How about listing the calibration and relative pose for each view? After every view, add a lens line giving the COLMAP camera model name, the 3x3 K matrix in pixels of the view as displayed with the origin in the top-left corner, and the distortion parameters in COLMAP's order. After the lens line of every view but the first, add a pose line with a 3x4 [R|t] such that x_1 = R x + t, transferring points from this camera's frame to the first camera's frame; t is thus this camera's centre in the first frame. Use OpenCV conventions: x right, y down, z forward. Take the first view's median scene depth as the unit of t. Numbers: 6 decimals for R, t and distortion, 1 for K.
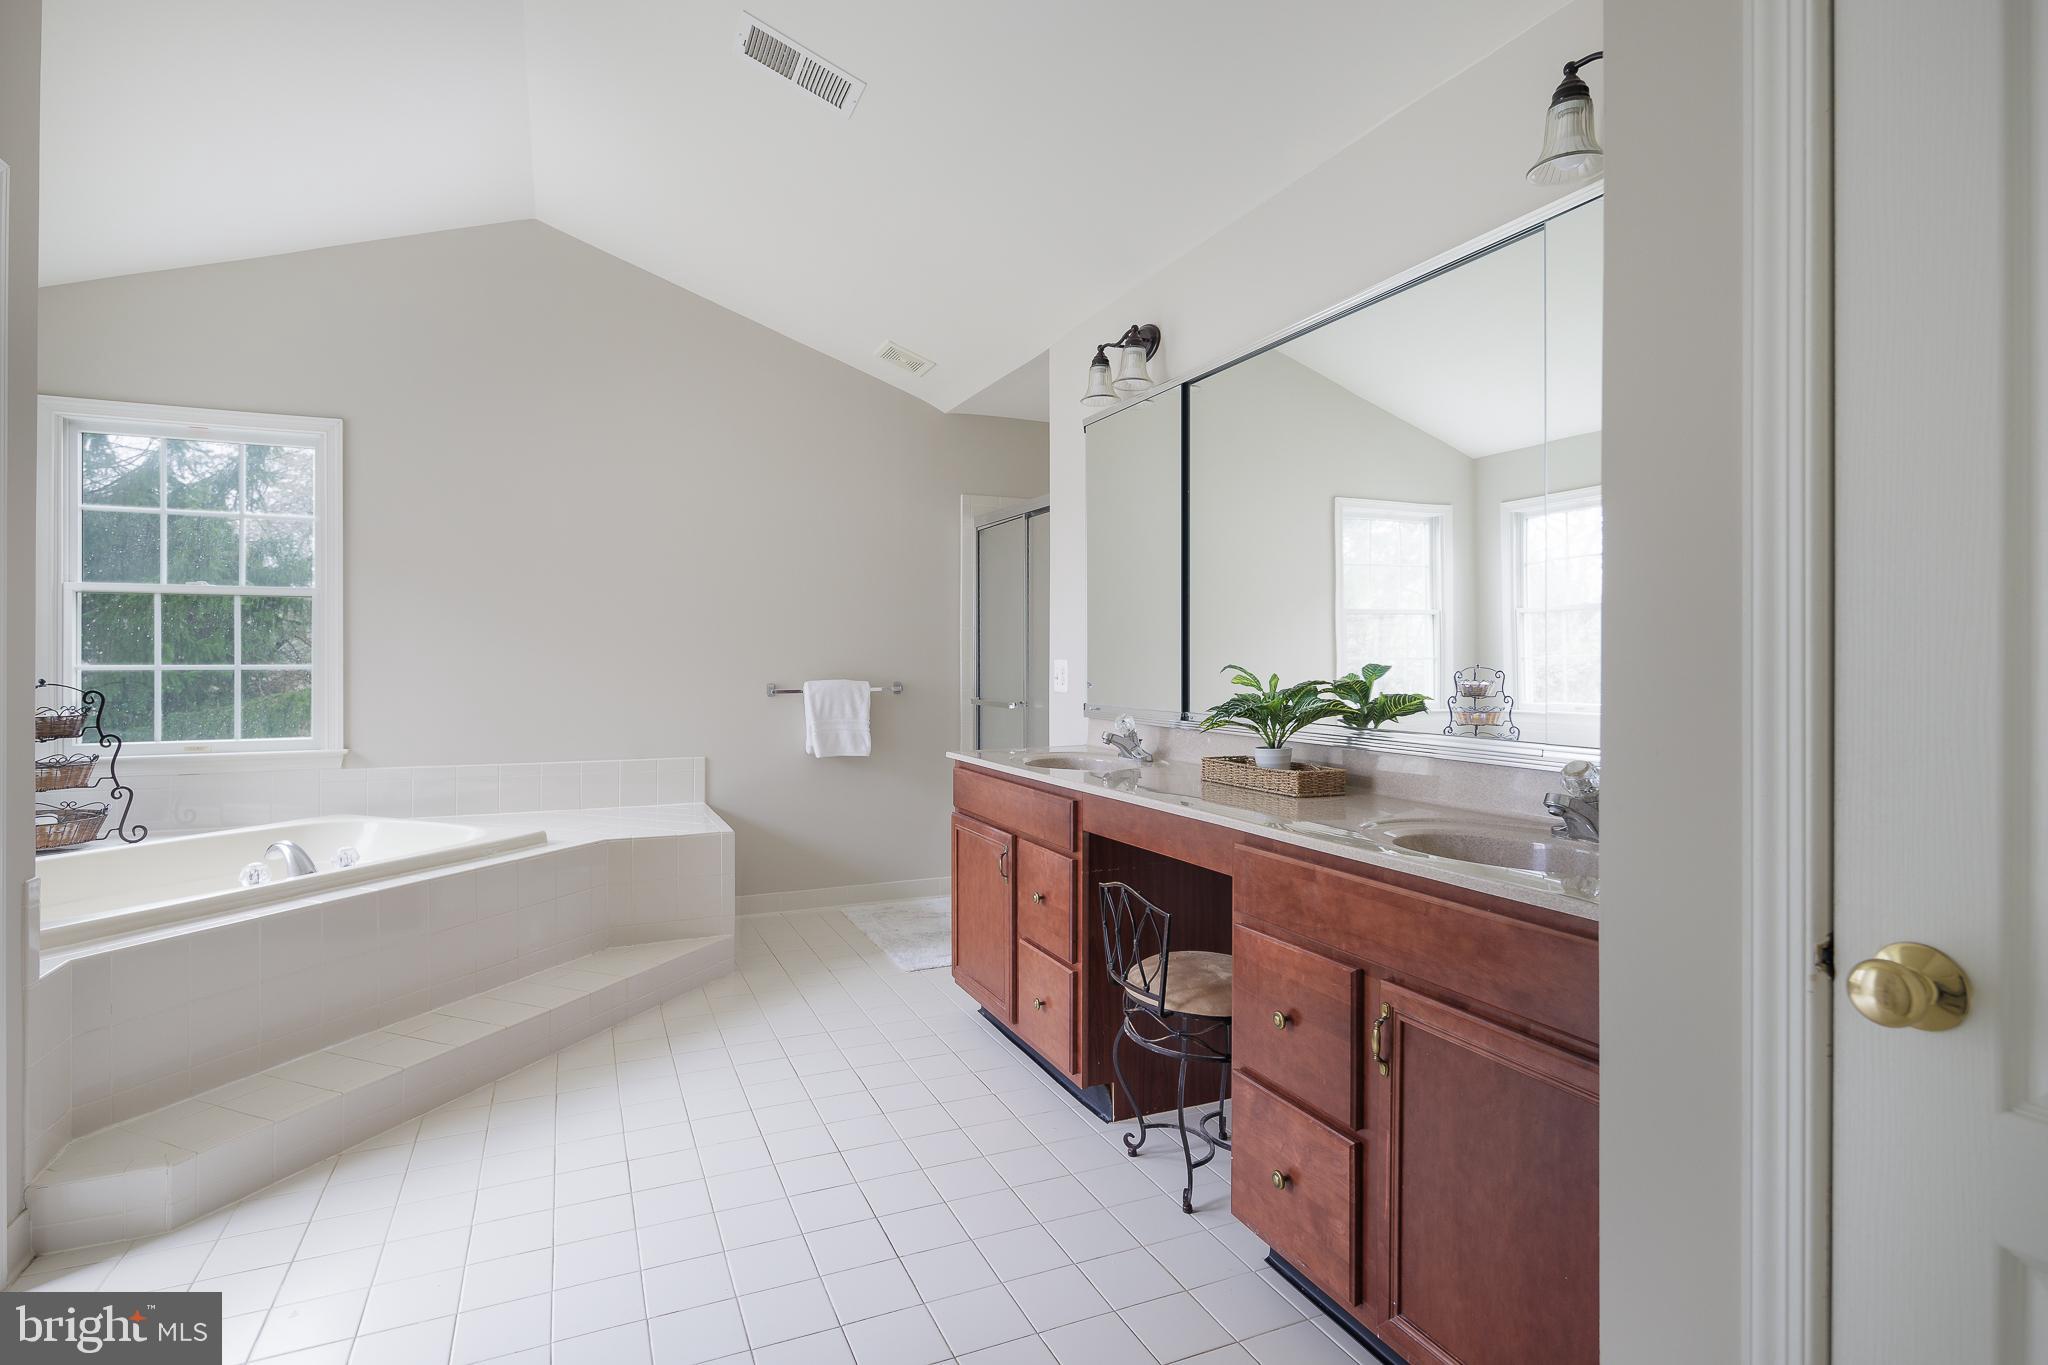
lens RADIAL K [[1031.3, 0, 1029.0], [0, 1031.3, 639.6], [0, 0, 1]] dist [0.000863, 0.000121]
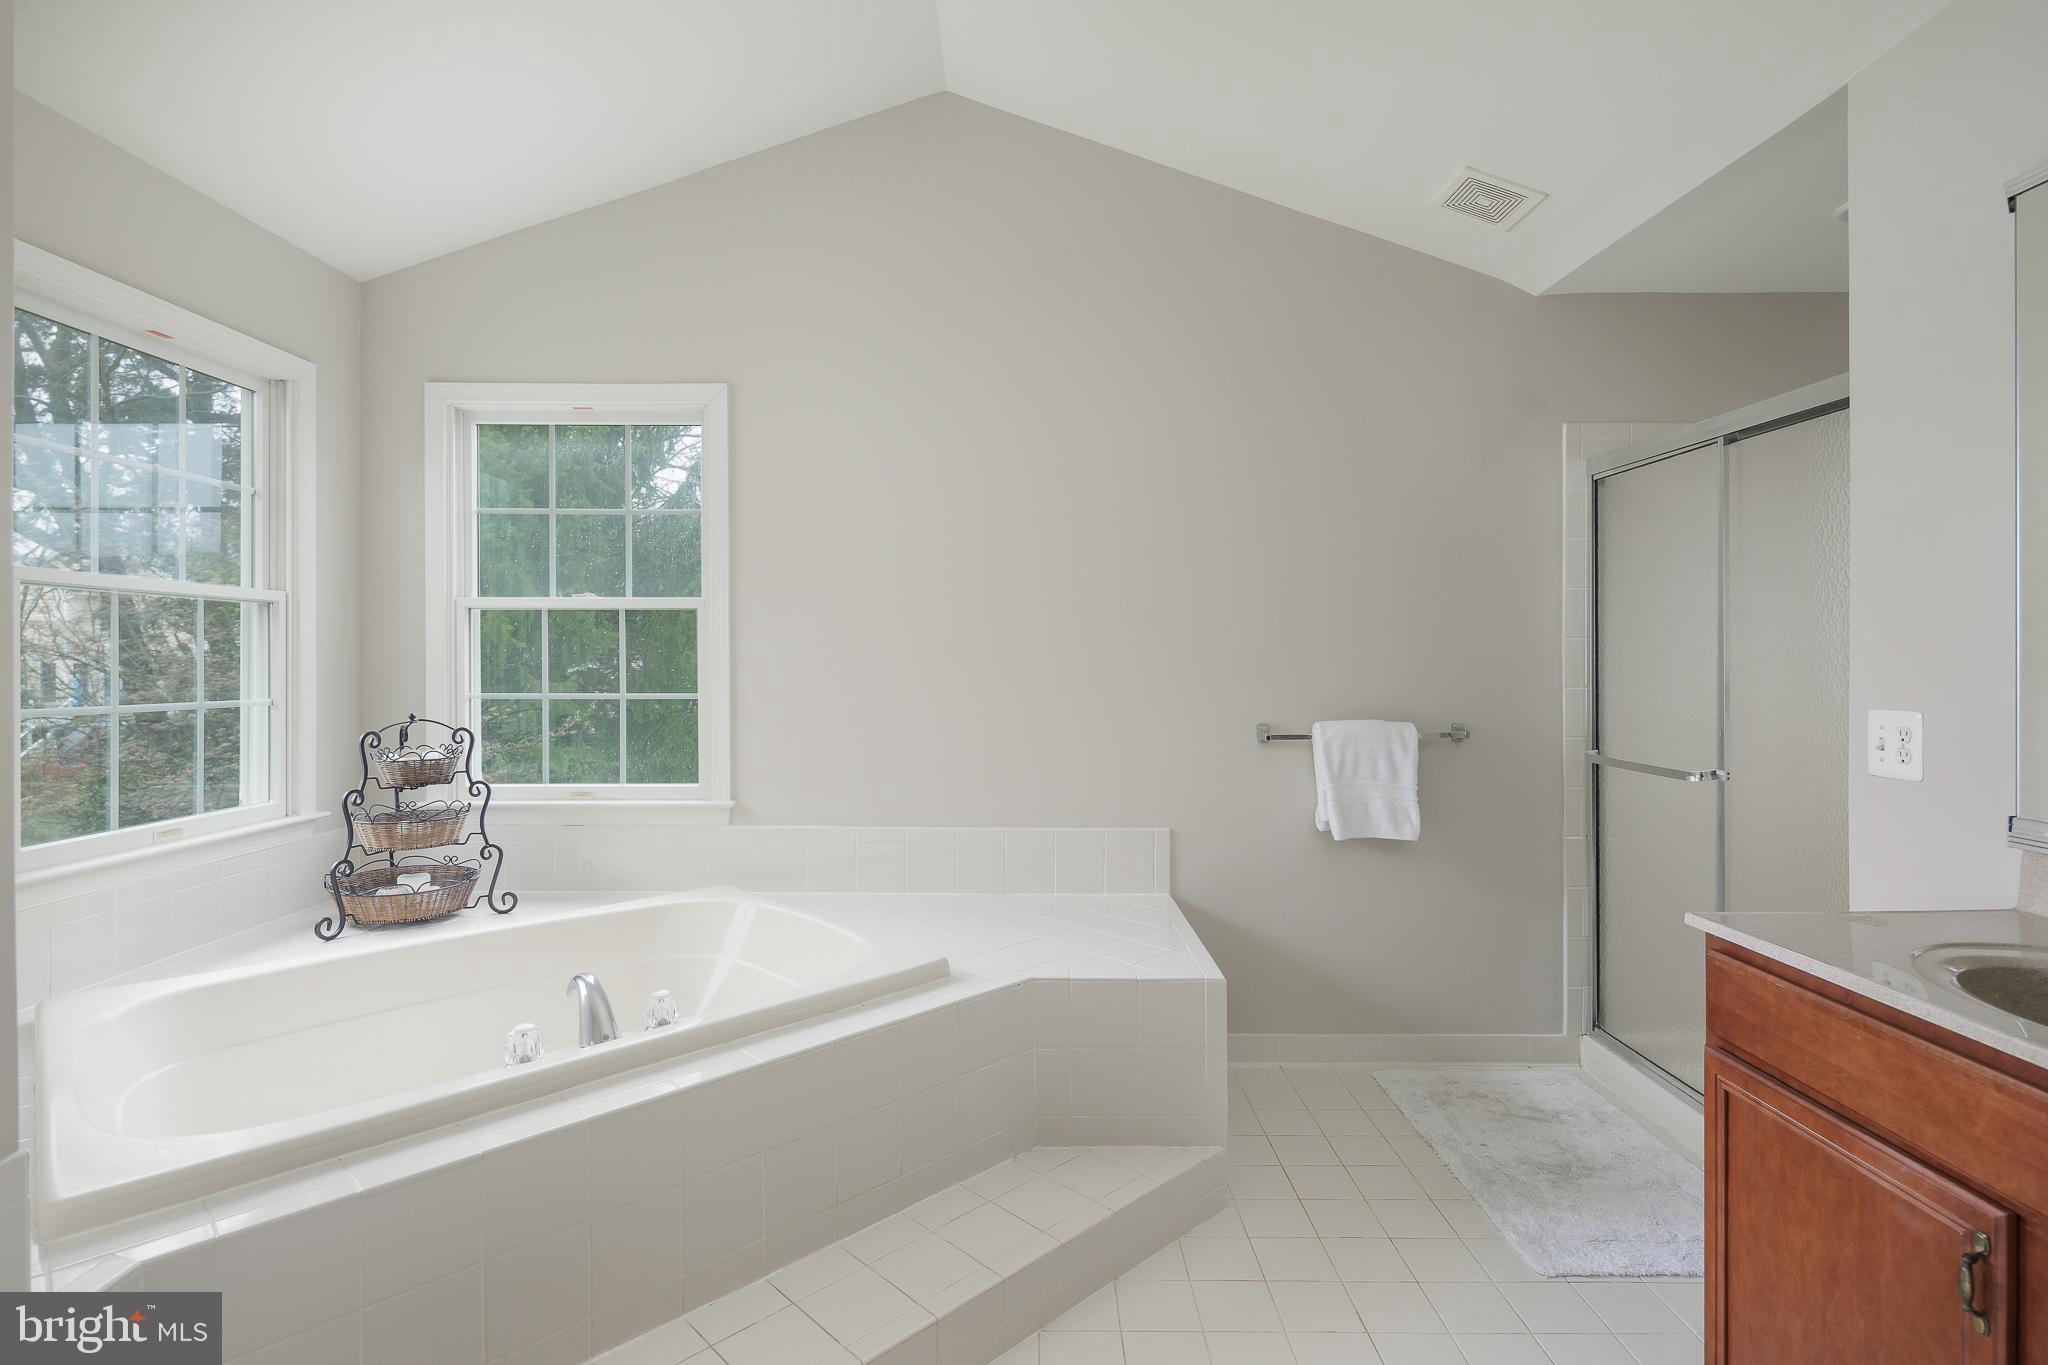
lens RADIAL K [[1031.3, 0, 1029.0], [0, 1031.3, 639.6], [0, 0, 1]] dist [0.000863, 0.000121]
pose [[0.914590, -0.007410, -0.404315, -0.138761], [0.006412, 0.999972, -0.003821, -0.013281], [0.404332, 0.000902, 0.914612, 0.379126]]
